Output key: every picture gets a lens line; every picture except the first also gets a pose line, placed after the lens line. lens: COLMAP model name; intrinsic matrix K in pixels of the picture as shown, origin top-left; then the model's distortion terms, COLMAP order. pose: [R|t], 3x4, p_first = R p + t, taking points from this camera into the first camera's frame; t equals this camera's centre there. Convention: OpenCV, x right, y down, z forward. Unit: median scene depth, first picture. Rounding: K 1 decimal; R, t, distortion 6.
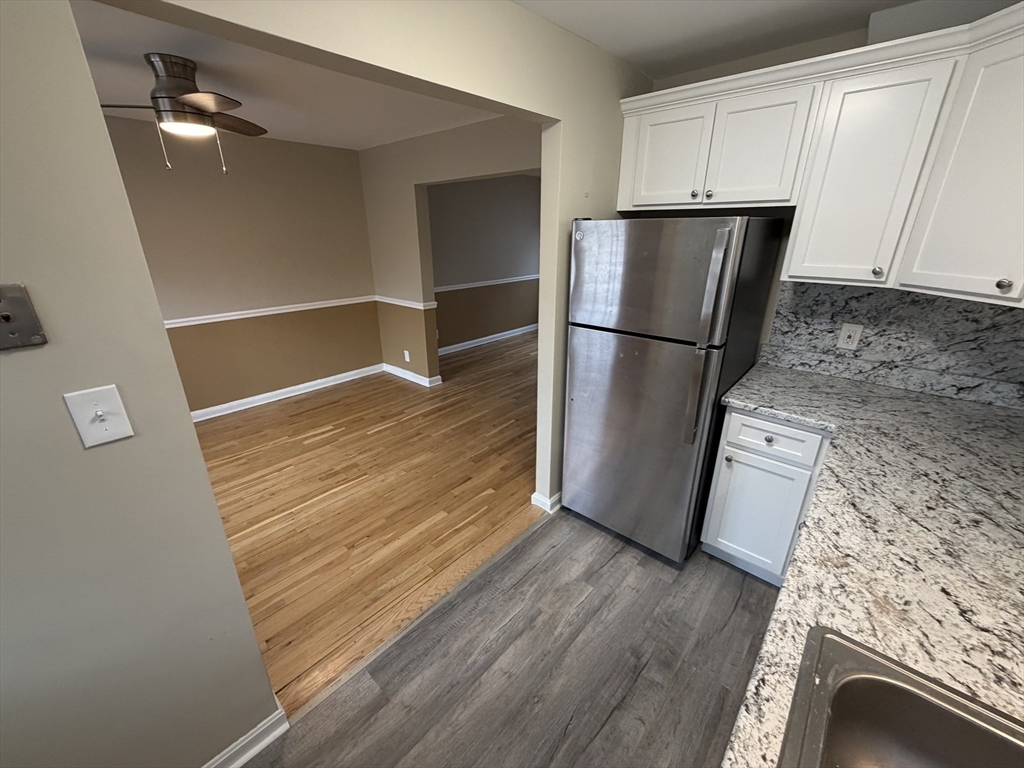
lens RADIAL K [[408.2, 0, 510.3], [0, 408.2, 386.1], [0, 0, 1]] dist [0.000909, -0.000528]
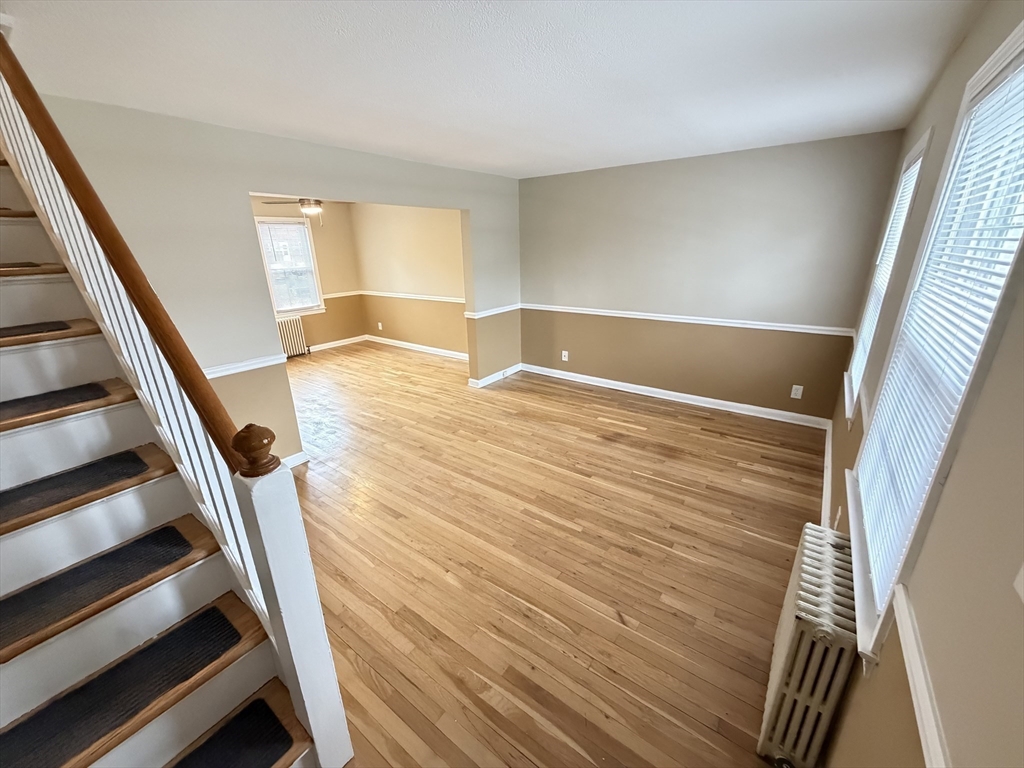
lens RADIAL K [[408.2, 0, 510.4], [0, 408.2, 384.1], [0, 0, 1]] dist [0.000909, -0.000528]
pose [[0.096932, 0.325159, -0.940678, 1.856866], [-0.335493, 0.900491, 0.276697, -0.748298], [0.937043, 0.288770, 0.196375, 1.879008]]
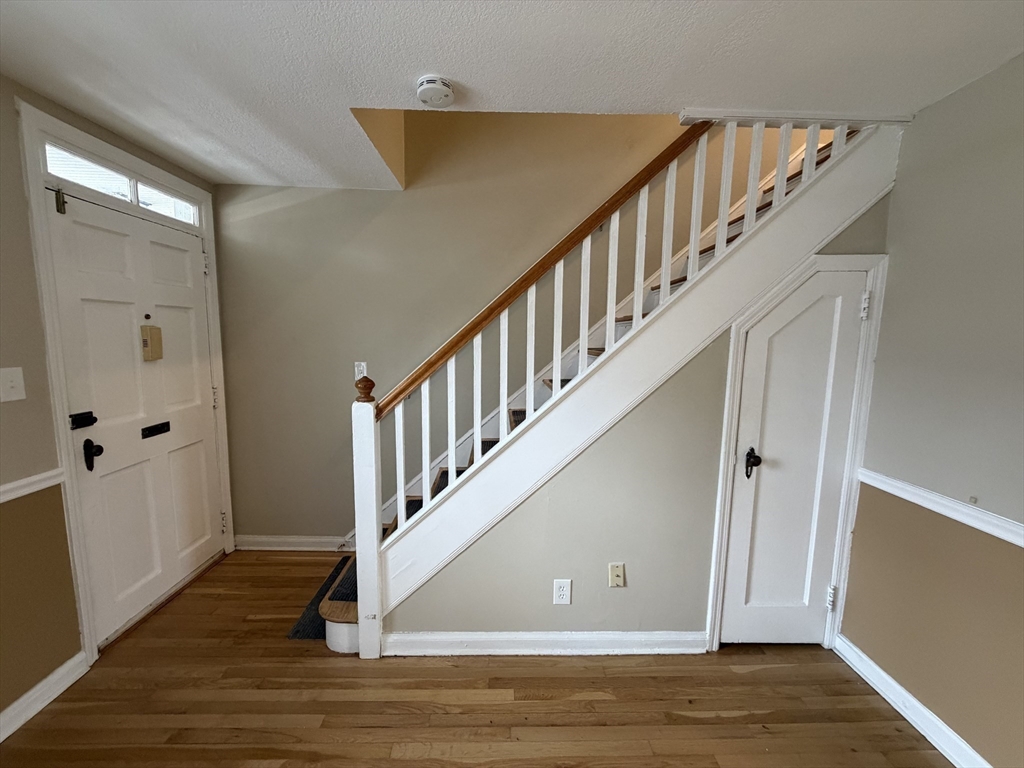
lens RADIAL K [[408.2, 0, 509.5], [0, 408.2, 384.5], [0, 0, 1]] dist [0.000909, -0.000528]
pose [[-0.685790, -0.094166, 0.721682, 0.643793], [0.249015, 0.901389, 0.354245, -0.712357], [-0.683874, 0.422647, -0.594714, 2.024198]]
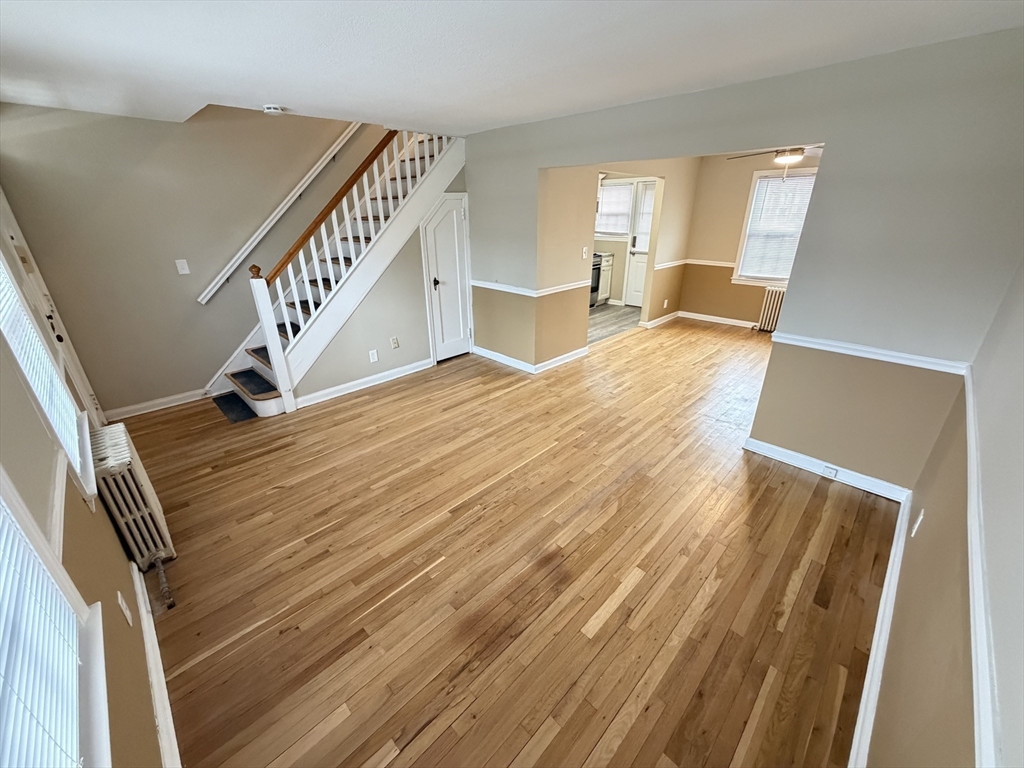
lens RADIAL K [[408.2, 0, 510.1], [0, 408.2, 384.4], [0, 0, 1]] dist [0.000909, -0.000528]
pose [[-0.998588, -0.007332, 0.052612, 0.398617], [0.031609, 0.713982, 0.699450, -1.230468], [-0.042692, 0.700125, -0.712743, 3.098540]]
